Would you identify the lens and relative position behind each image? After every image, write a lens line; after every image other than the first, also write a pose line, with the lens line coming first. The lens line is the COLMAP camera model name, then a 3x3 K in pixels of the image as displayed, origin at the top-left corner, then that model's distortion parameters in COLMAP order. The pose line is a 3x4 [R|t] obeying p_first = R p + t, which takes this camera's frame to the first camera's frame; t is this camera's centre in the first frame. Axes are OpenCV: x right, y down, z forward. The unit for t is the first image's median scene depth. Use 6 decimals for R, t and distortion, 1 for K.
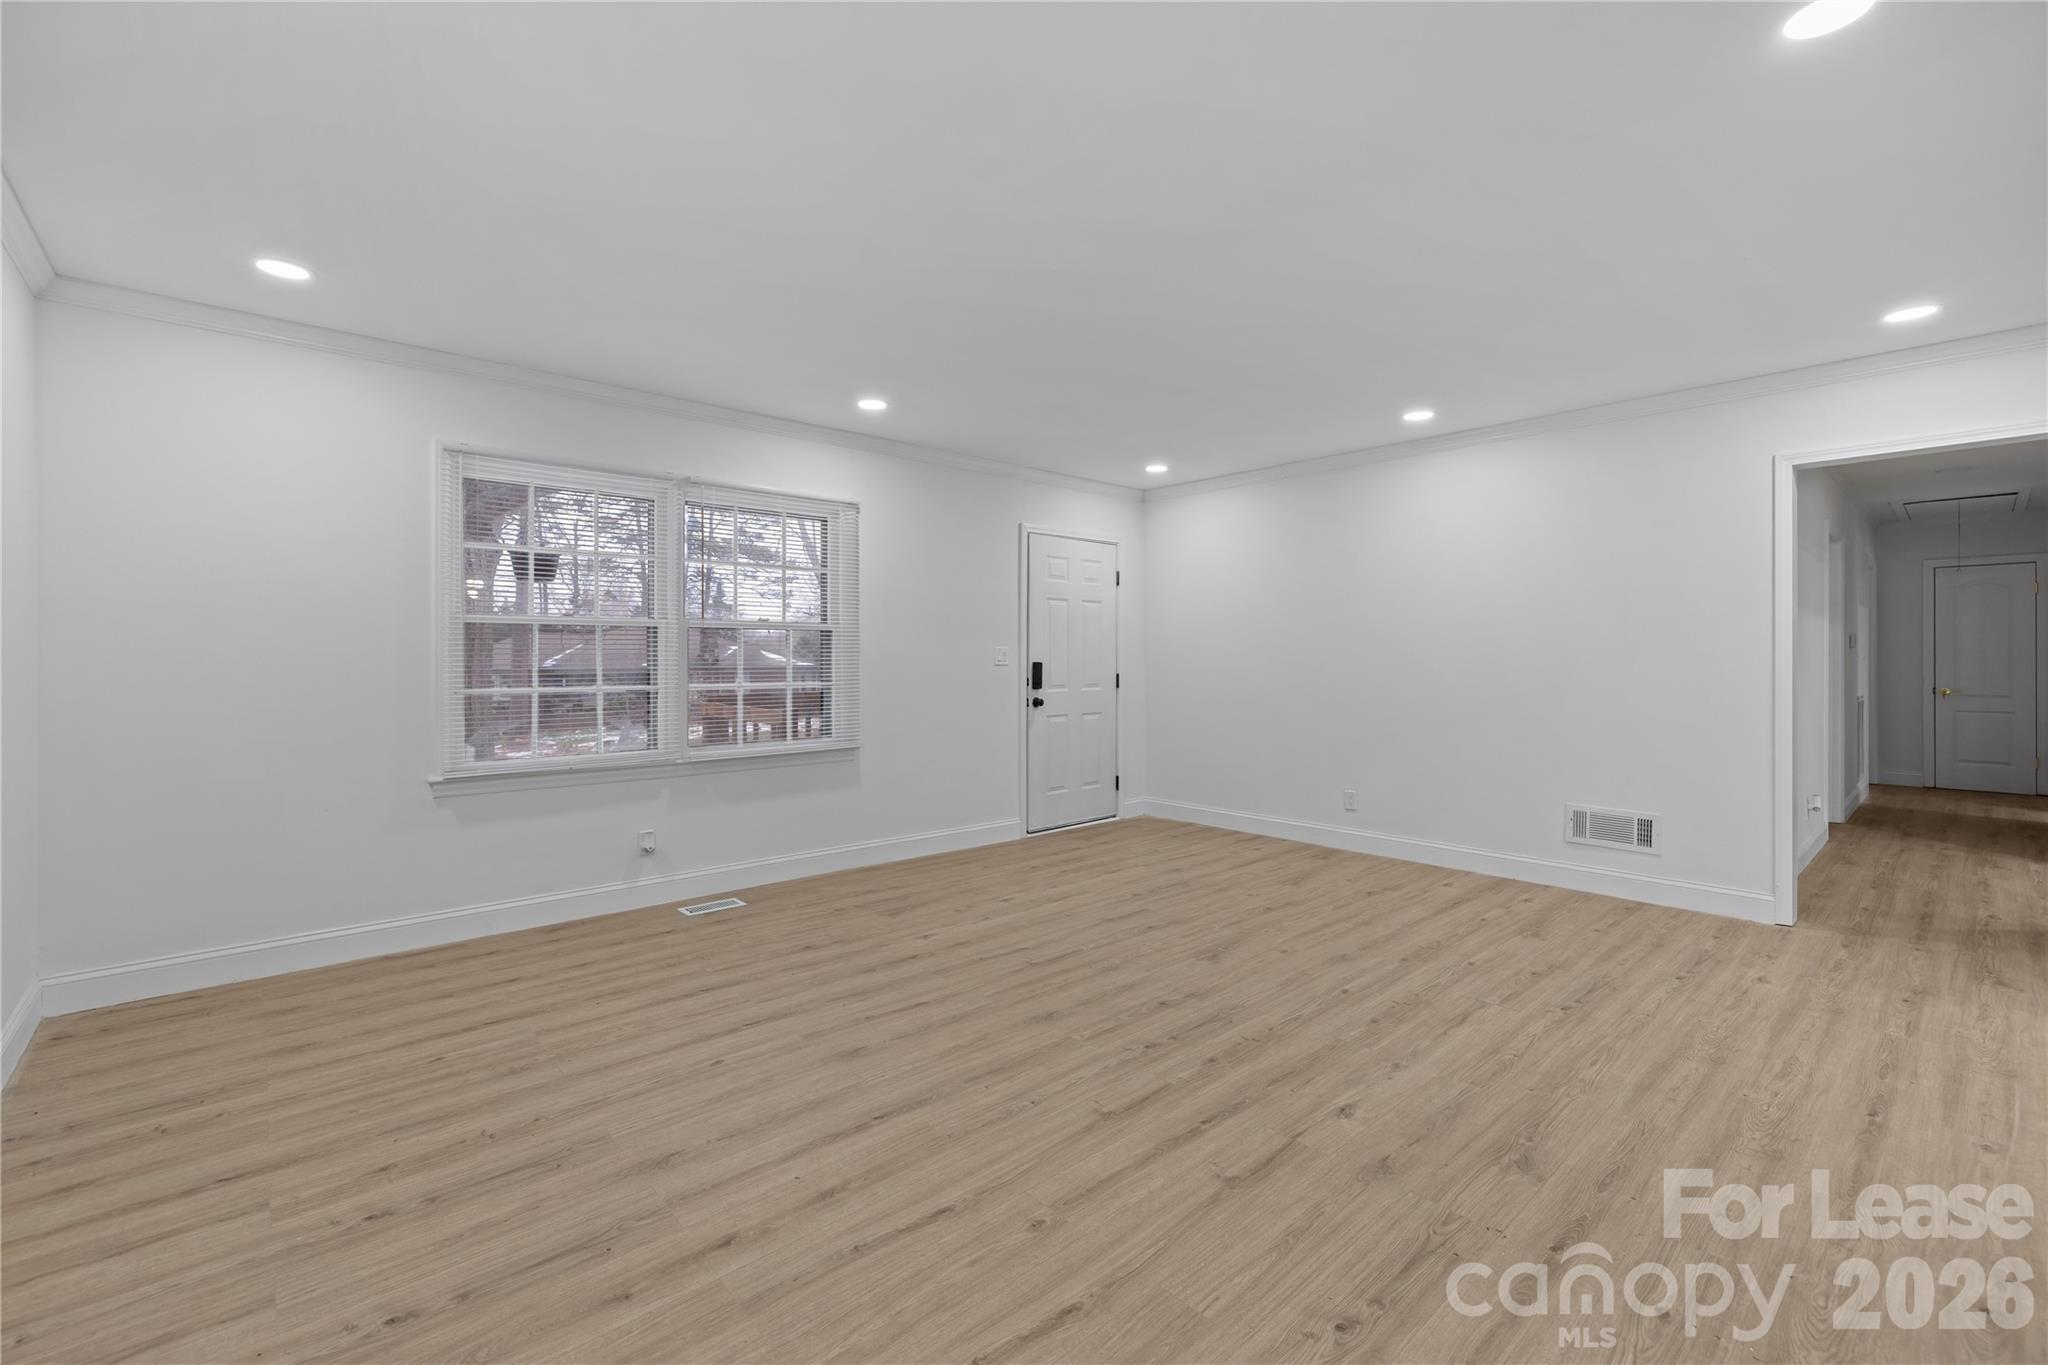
lens RADIAL K [[866.5, 0, 1020.5], [0, 866.5, 662.6], [0, 0, 1]] dist [-0.001654, -0.000611]
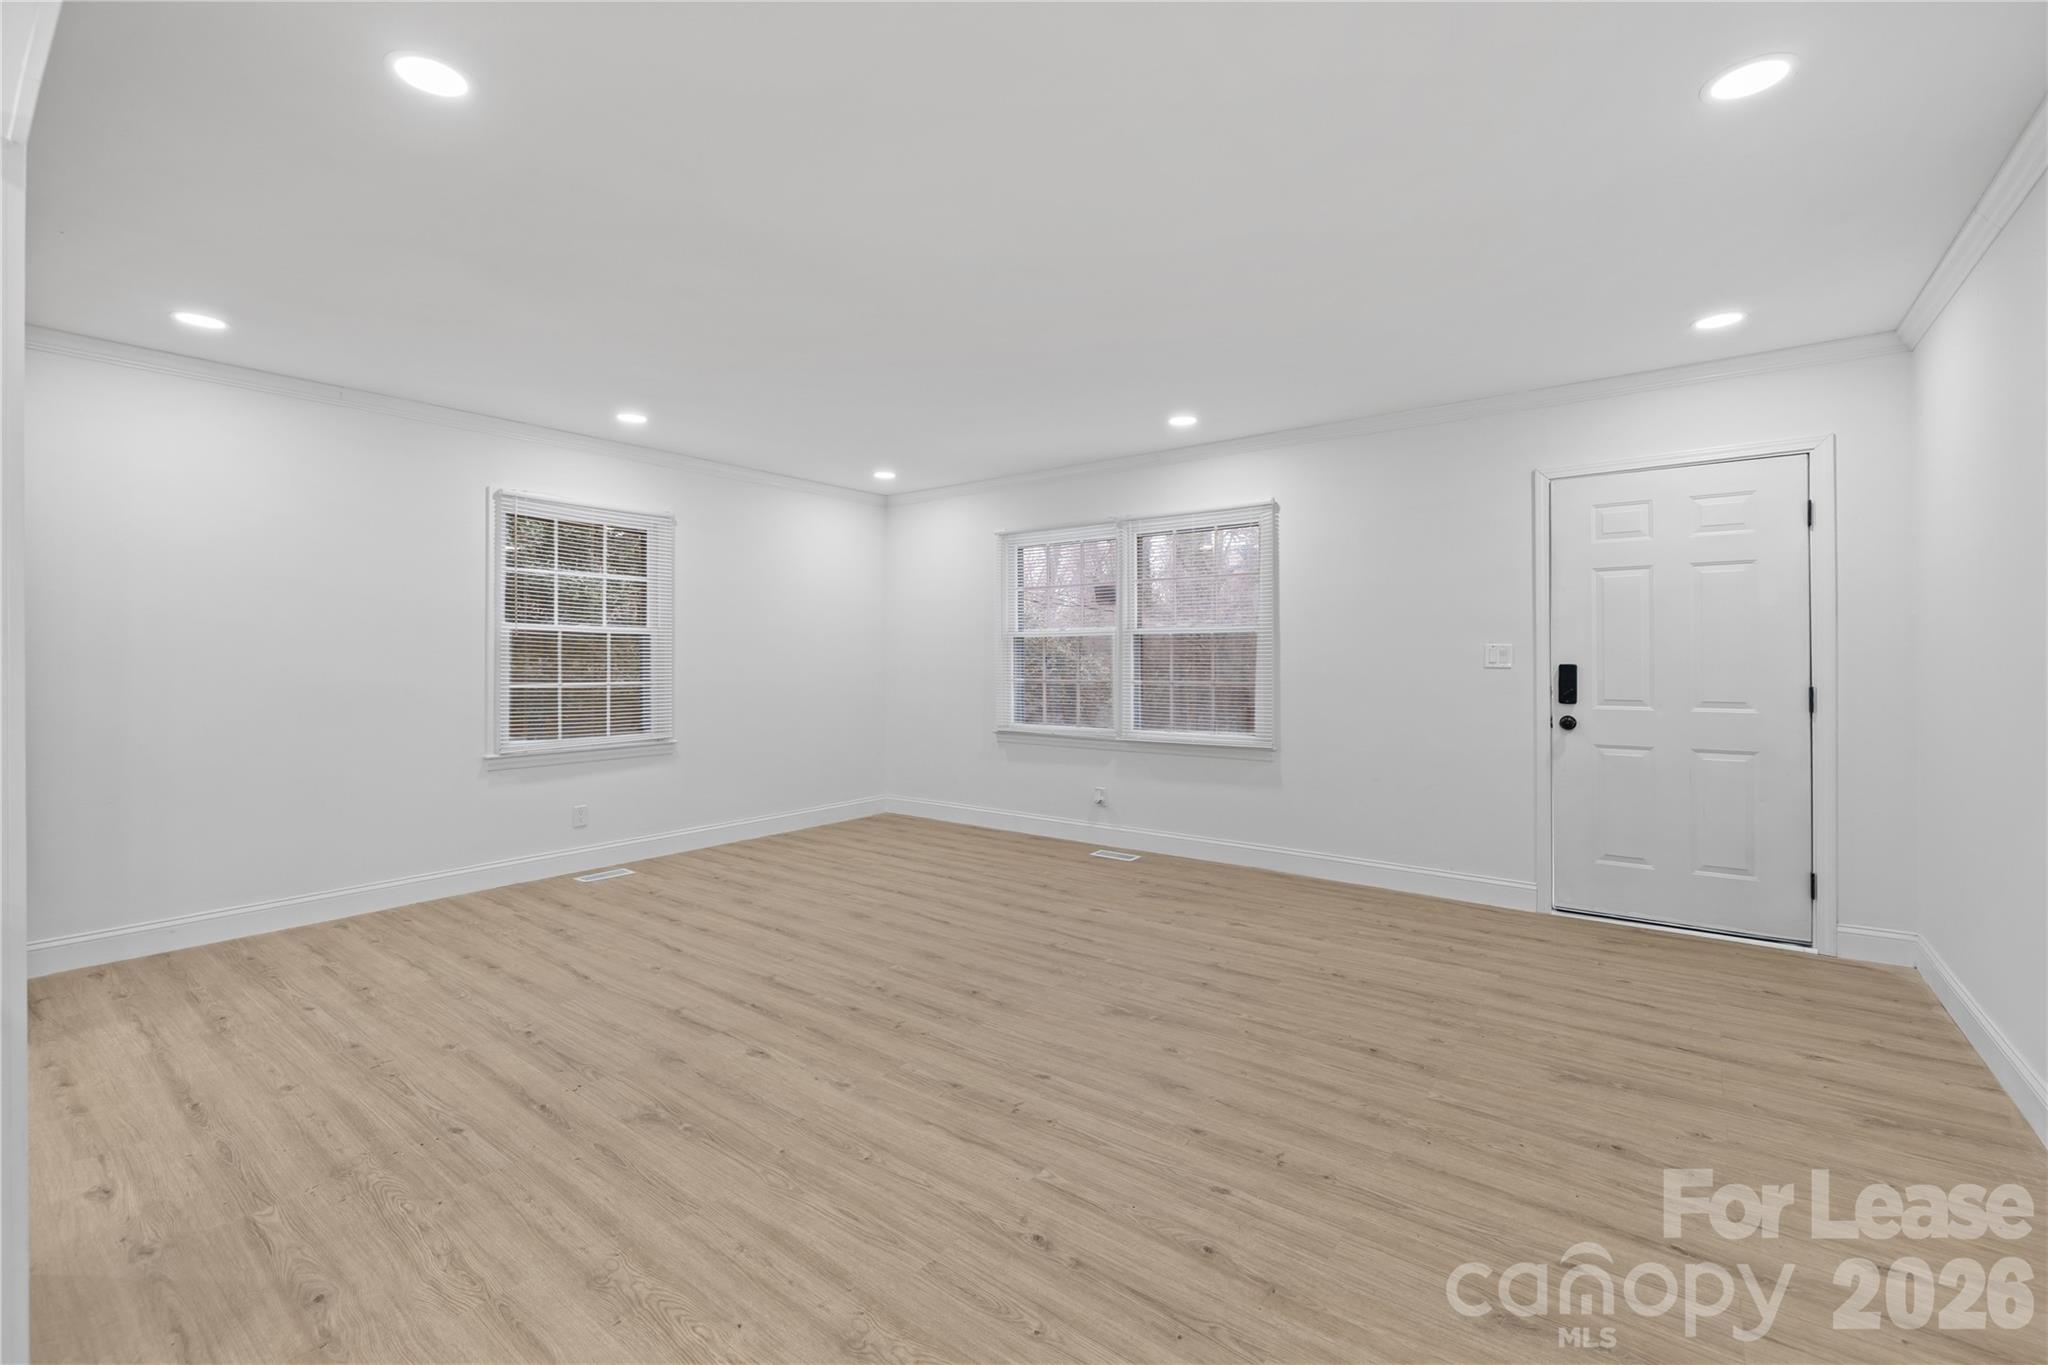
lens RADIAL K [[866.5, 0, 1002.0], [0, 866.5, 656.7], [0, 0, 1]] dist [-0.001654, -0.000611]
pose [[0.179010, -0.004035, -0.983839, 1.101281], [-0.004603, 0.999977, -0.004939, -0.002188], [0.983836, 0.005413, 0.178988, 0.781173]]
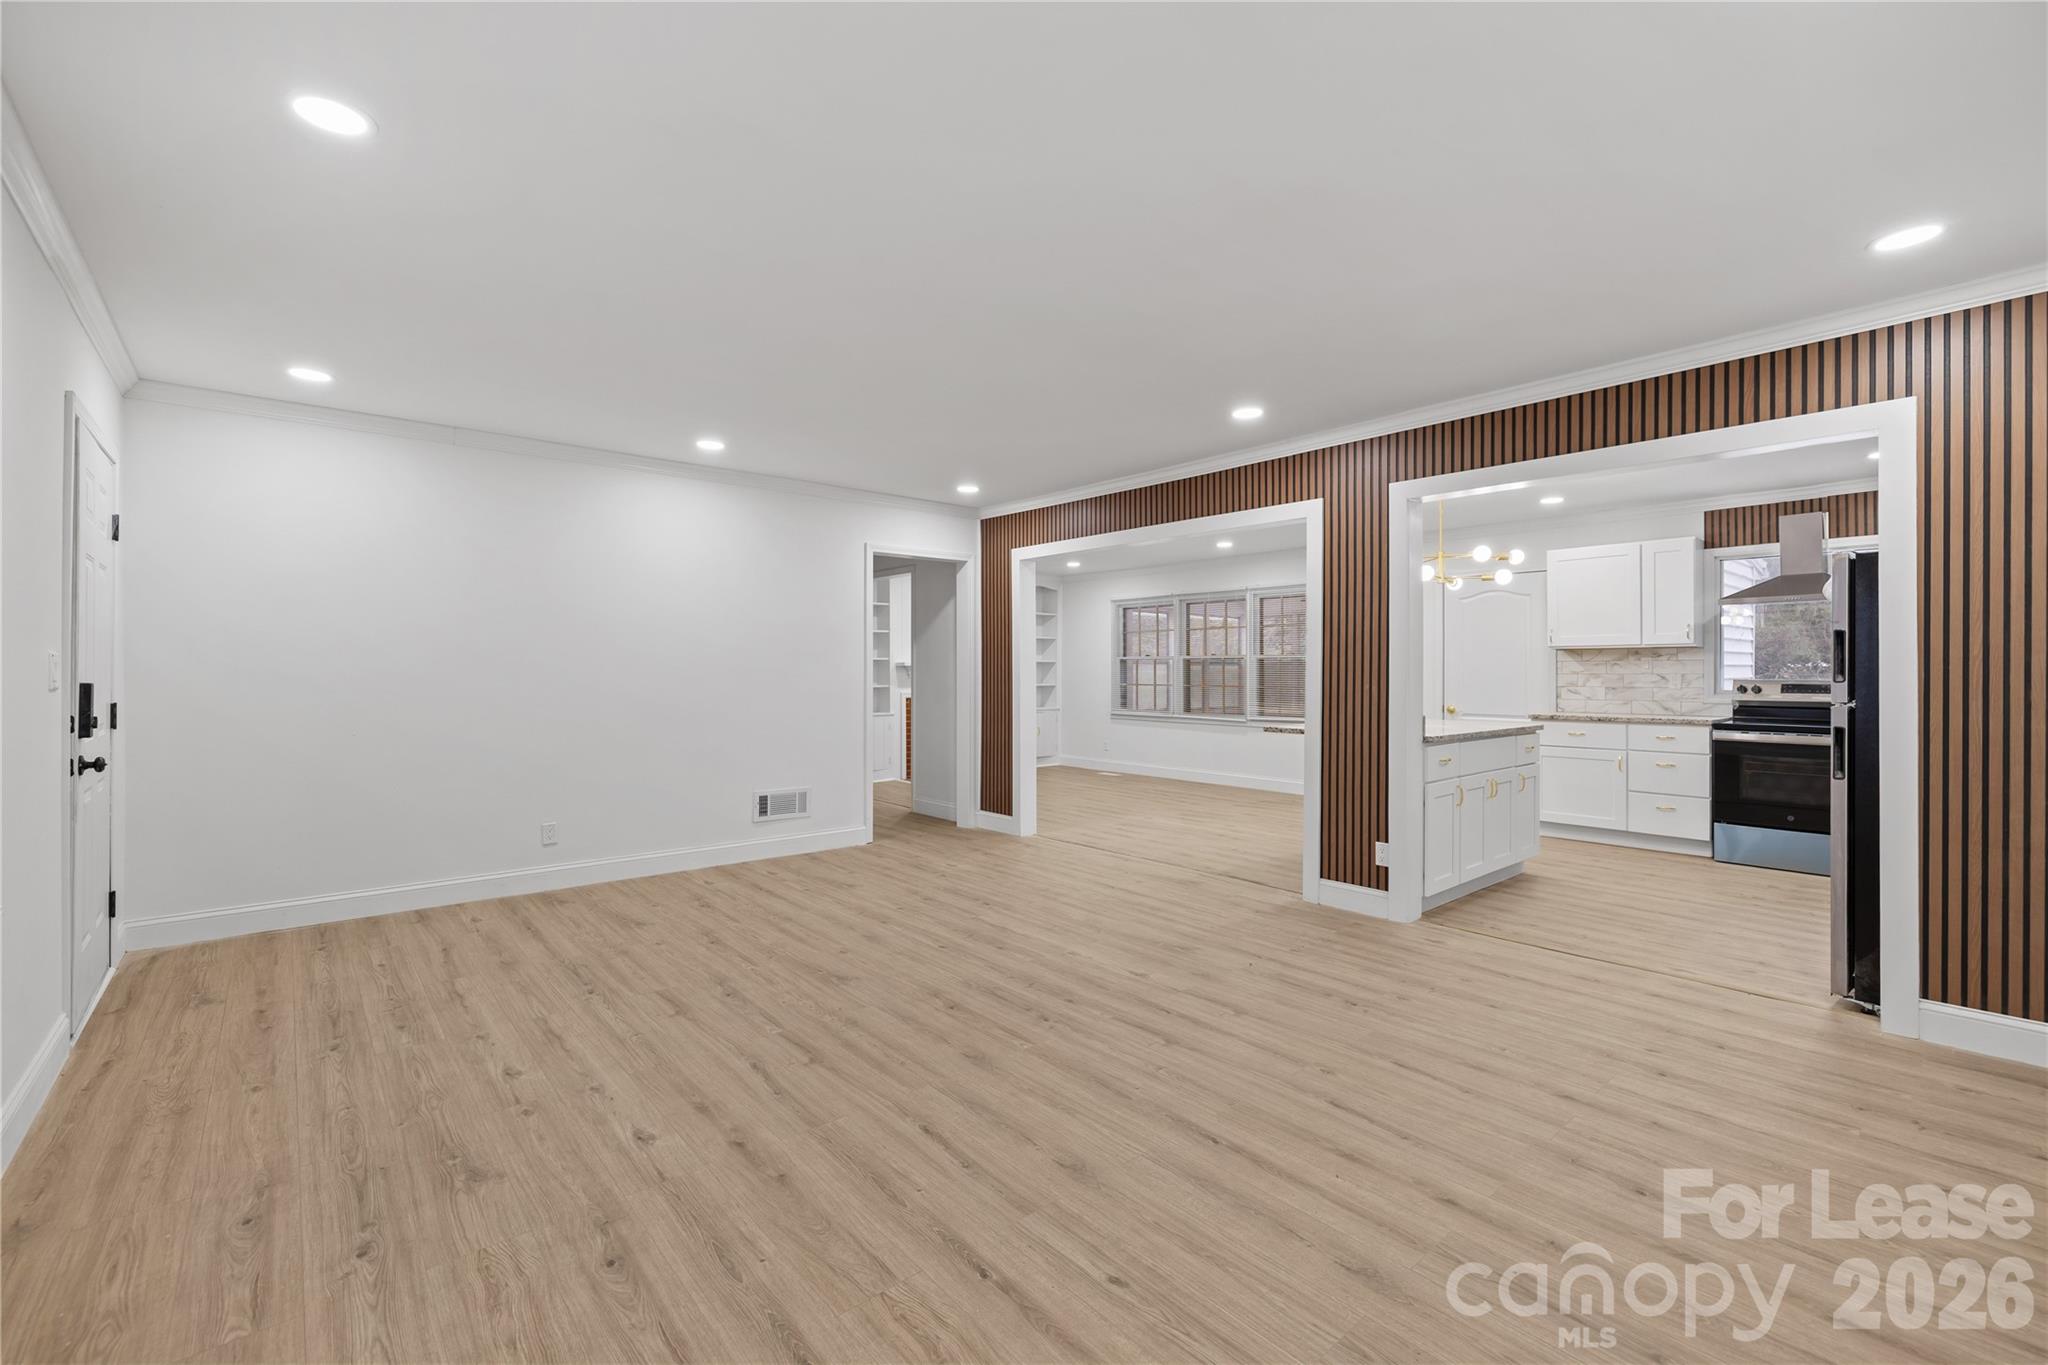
lens RADIAL K [[866.5, 0, 993.7], [0, 866.5, 668.9], [0, 0, 1]] dist [-0.001654, -0.000611]
pose [[0.035700, 0.002981, 0.999358, -0.805641], [0.005030, 0.999982, -0.003162, -0.007456], [-0.999350, 0.005139, 0.035685, 0.842163]]
